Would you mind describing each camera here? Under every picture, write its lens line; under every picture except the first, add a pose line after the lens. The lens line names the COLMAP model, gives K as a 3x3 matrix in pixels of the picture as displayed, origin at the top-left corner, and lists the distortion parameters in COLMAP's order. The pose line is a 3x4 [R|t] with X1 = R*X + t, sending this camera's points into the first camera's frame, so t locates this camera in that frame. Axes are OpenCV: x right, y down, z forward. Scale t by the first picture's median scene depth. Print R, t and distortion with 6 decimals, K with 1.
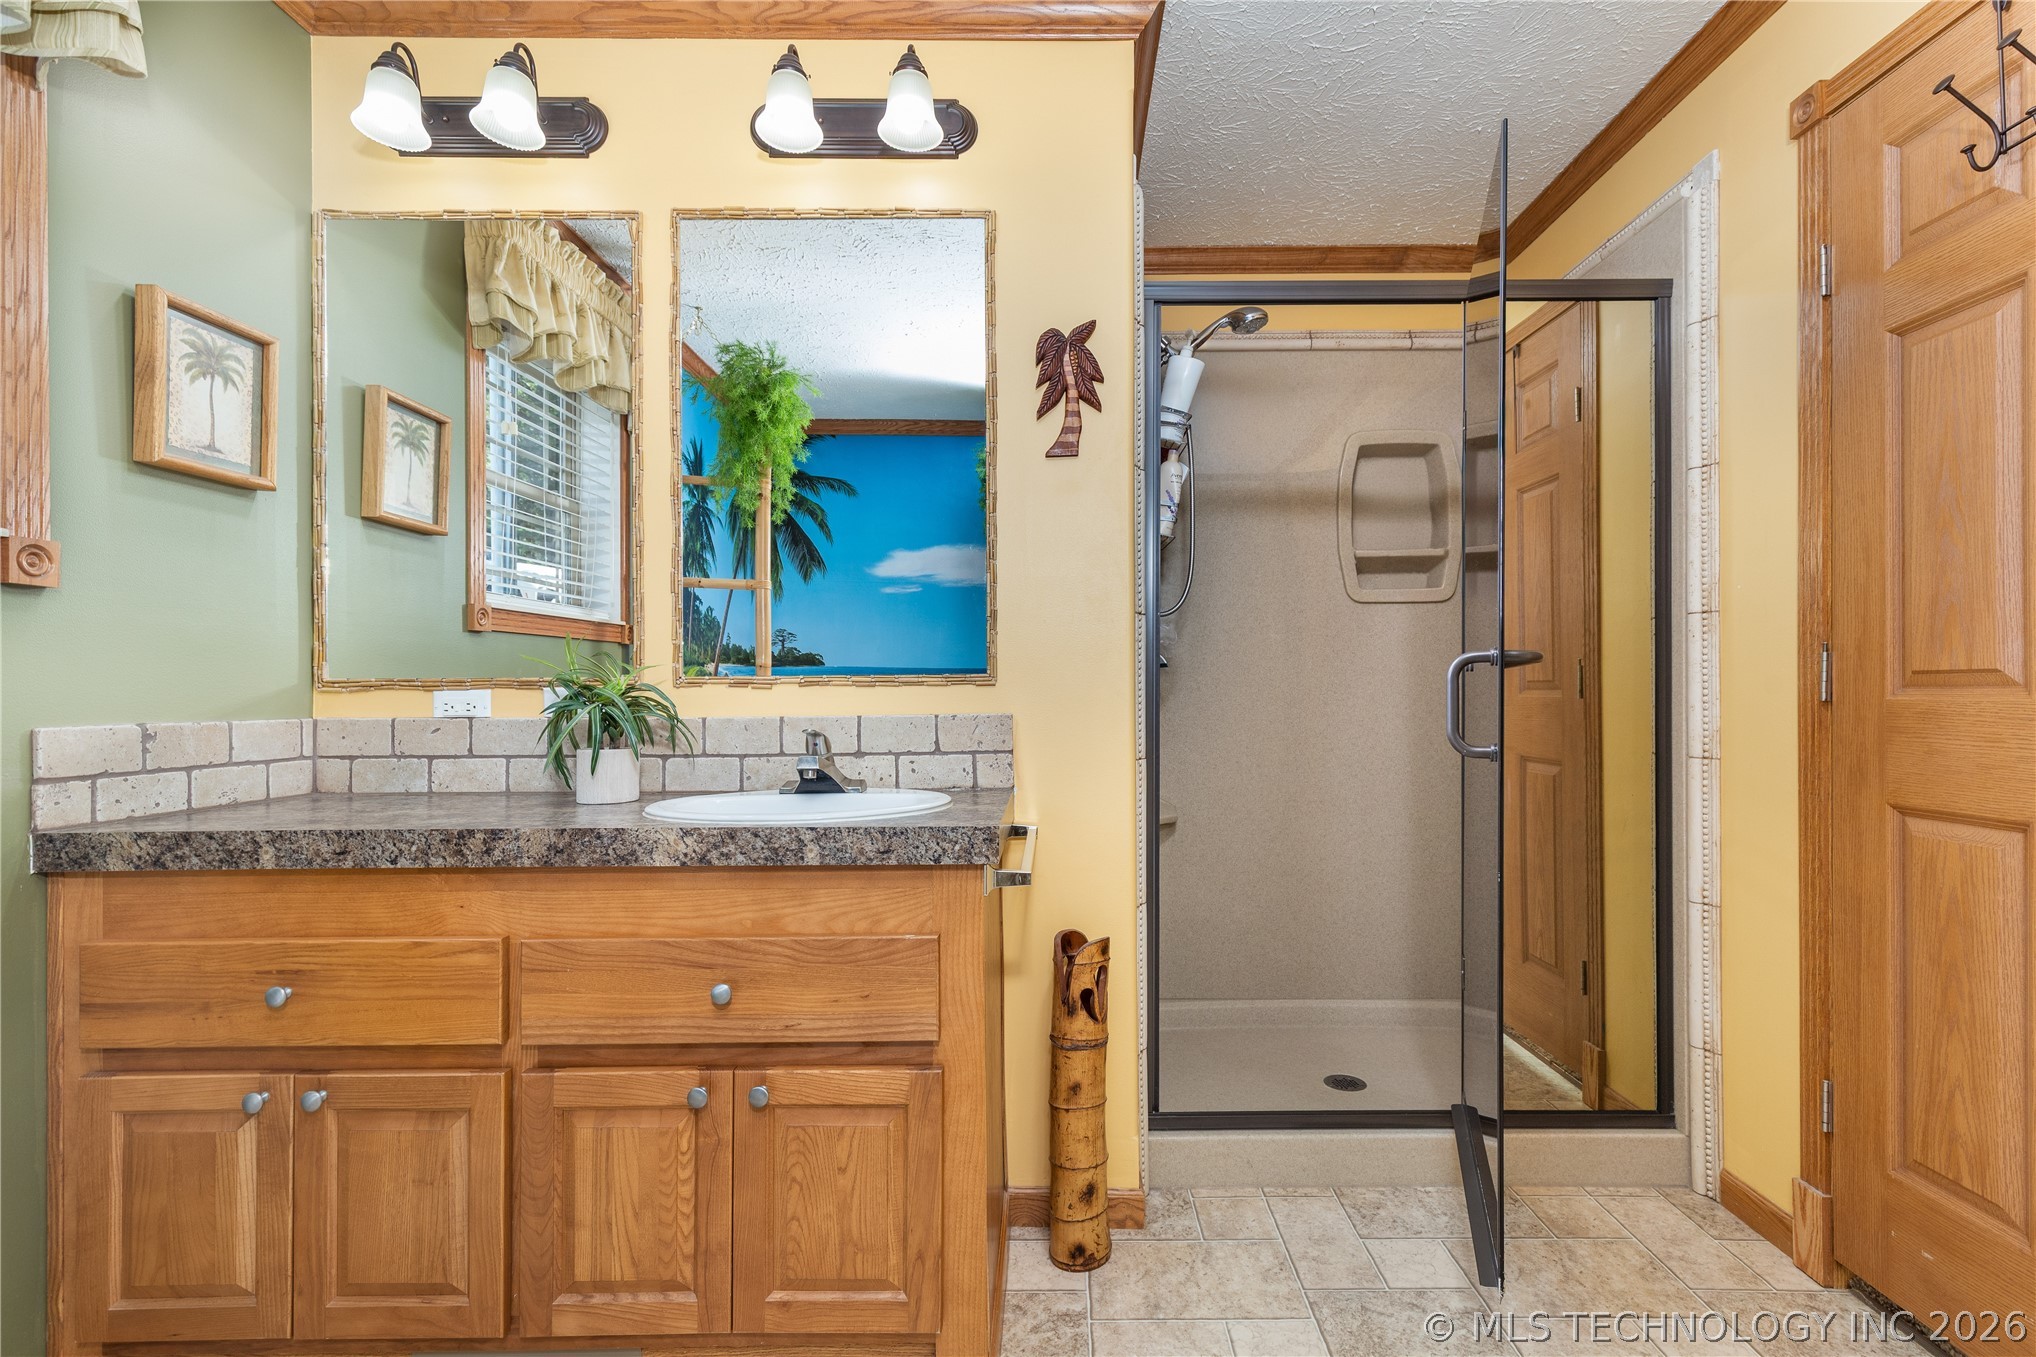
lens RADIAL K [[937.4, 0, 1097.2], [0, 937.4, 679.3], [0, 0, 1]] dist [0.005728, -0.000302]
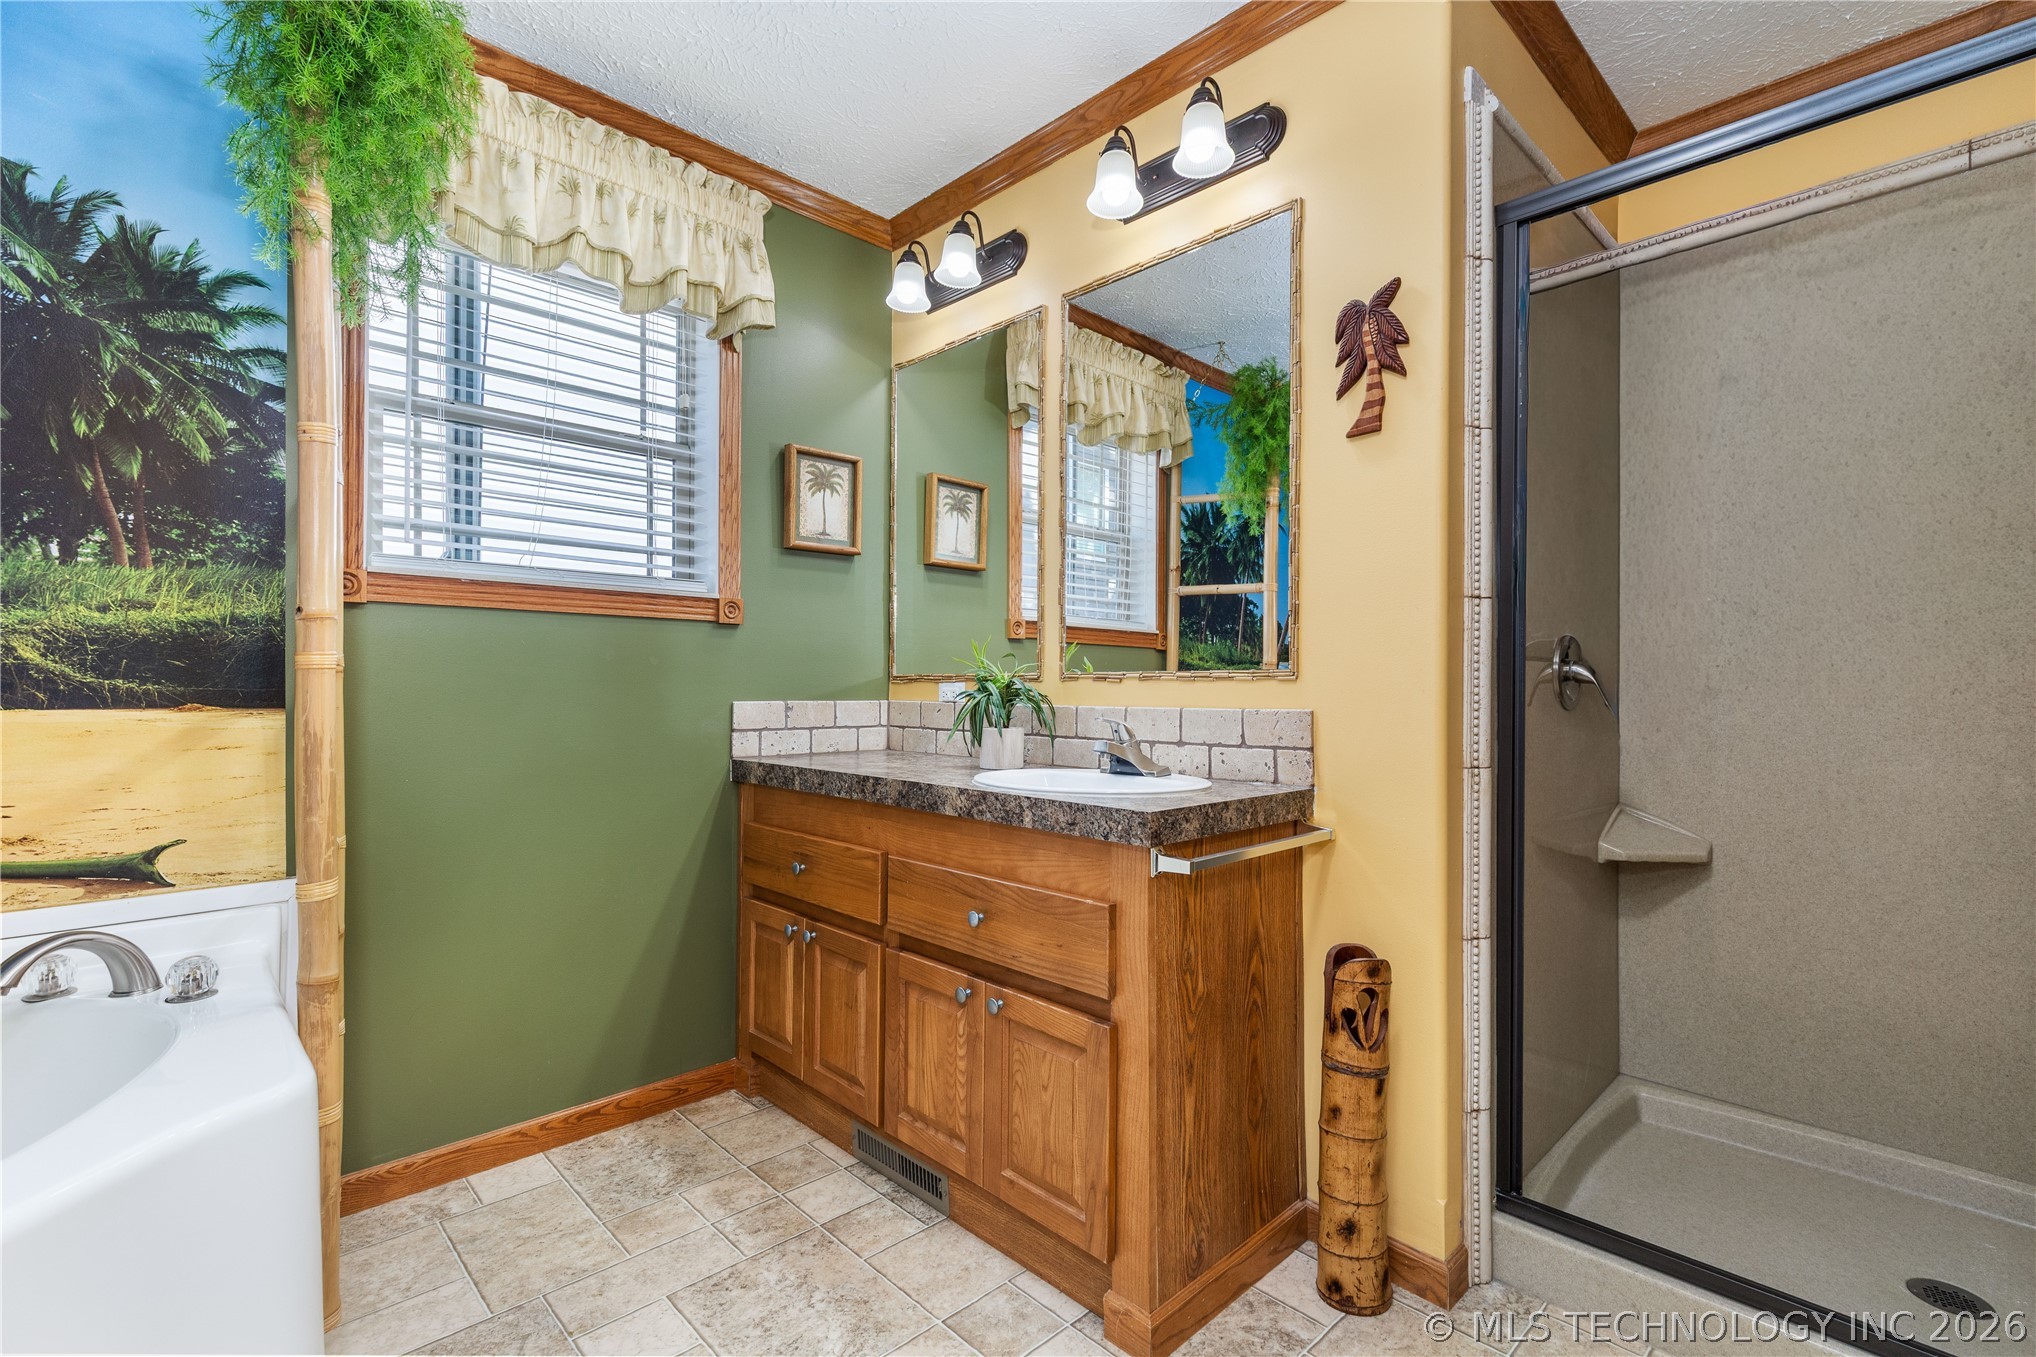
lens RADIAL K [[937.4, 0, 1020.1], [0, 937.4, 669.1], [0, 0, 1]] dist [0.005728, -0.000302]
pose [[0.683925, -0.005144, -0.729534, 0.492110], [0.000361, 0.999977, -0.006712, 0.001004], [0.729552, 0.004327, 0.683911, 0.140316]]
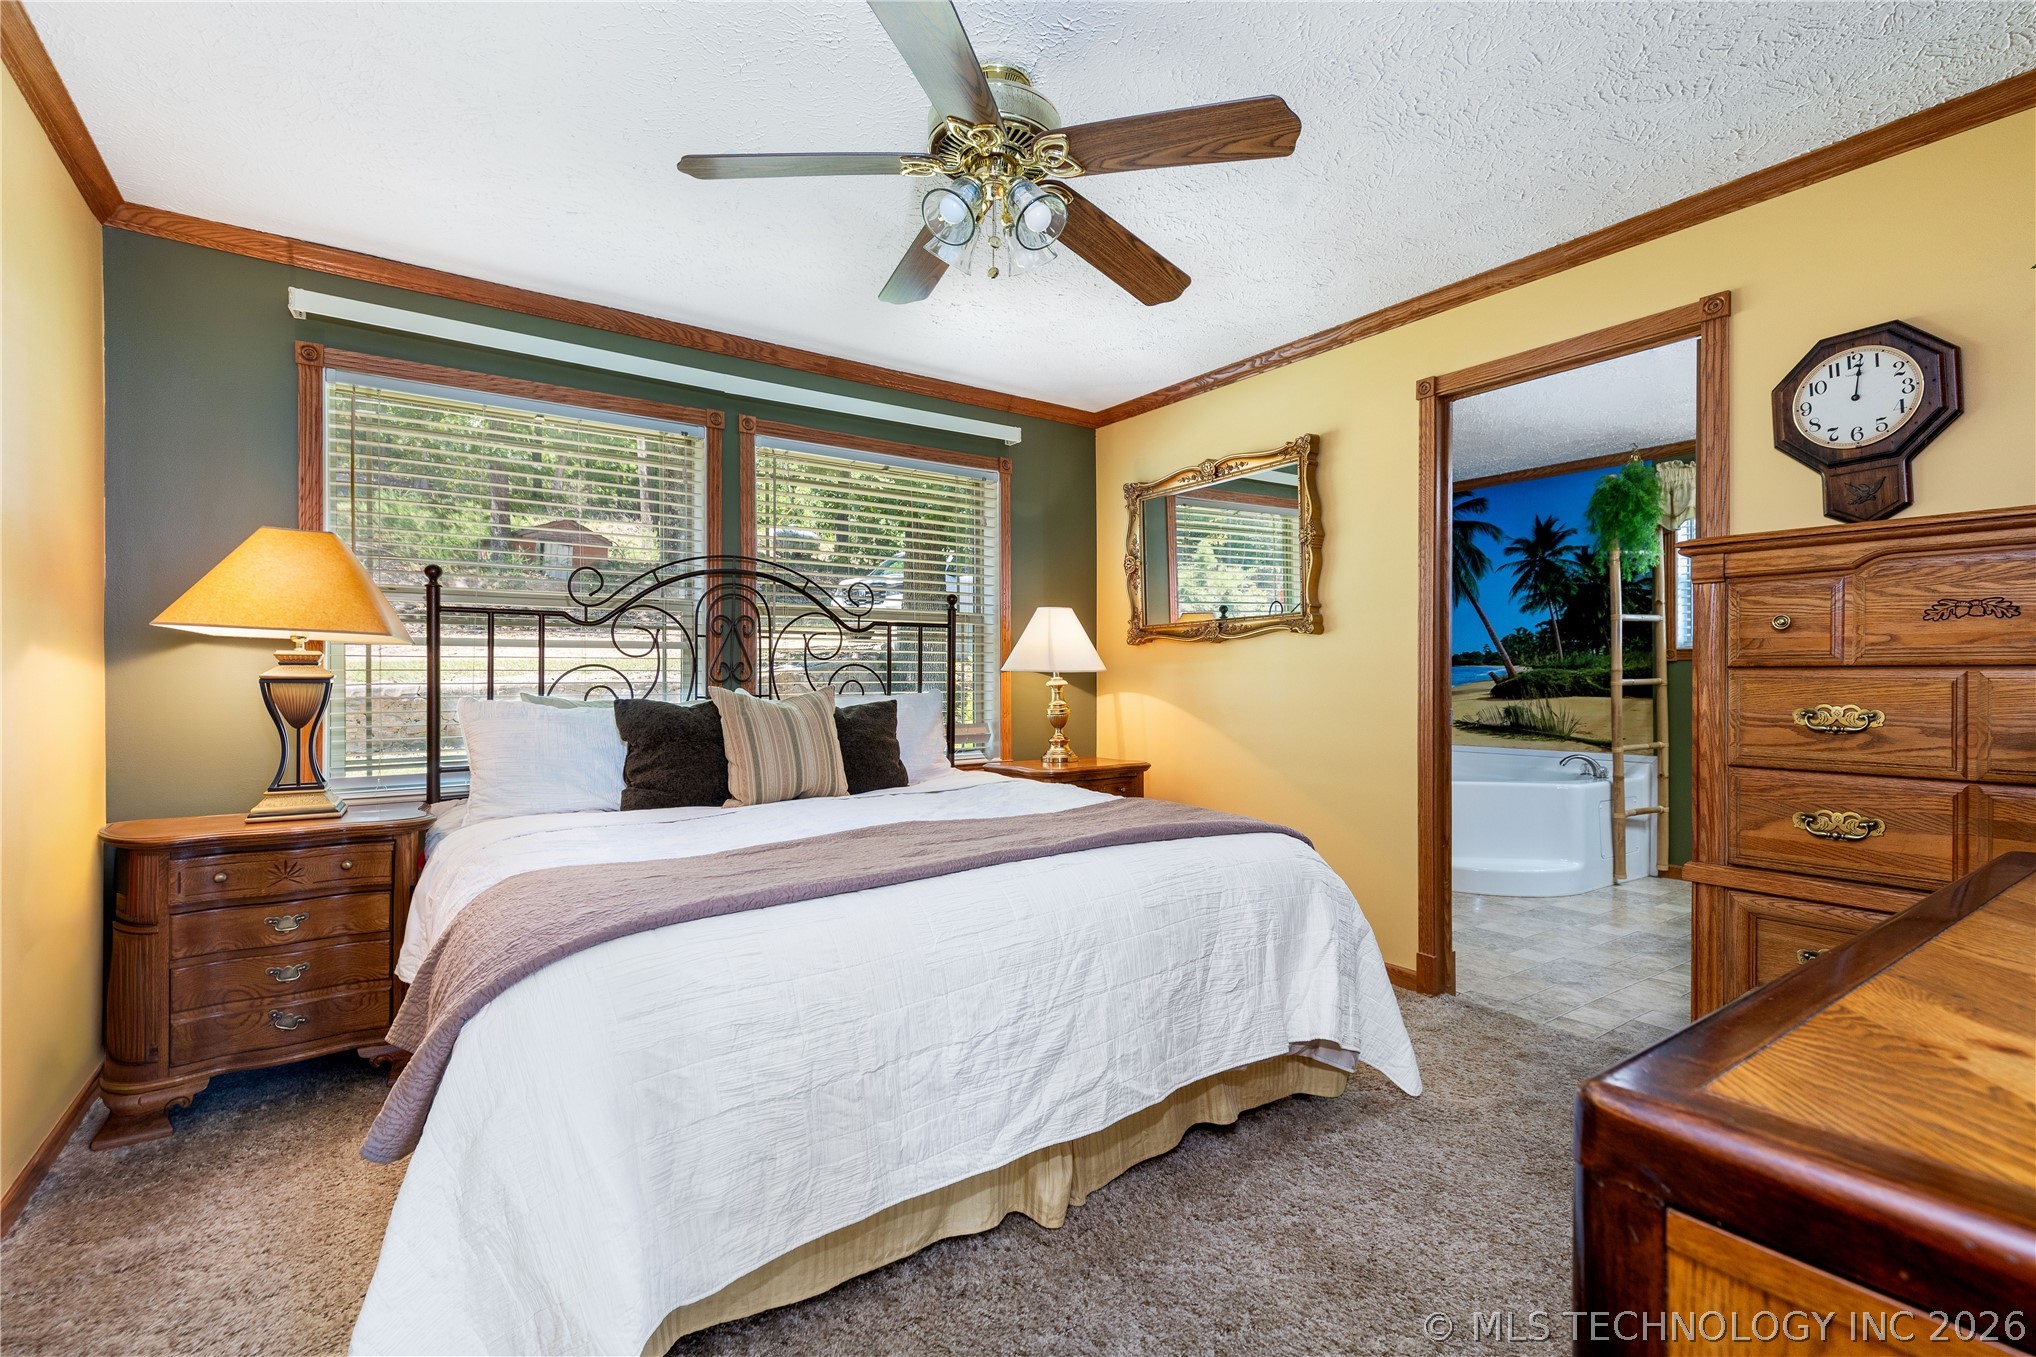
lens RADIAL K [[937.4, 0, 1009.1], [0, 937.4, 667.0], [0, 0, 1]] dist [0.005728, -0.000302]
pose [[-0.830021, -0.009063, -0.557658, 2.801815], [0.005128, 0.999702, -0.023879, -0.003523], [0.557708, -0.022679, -0.829727, 1.767849]]
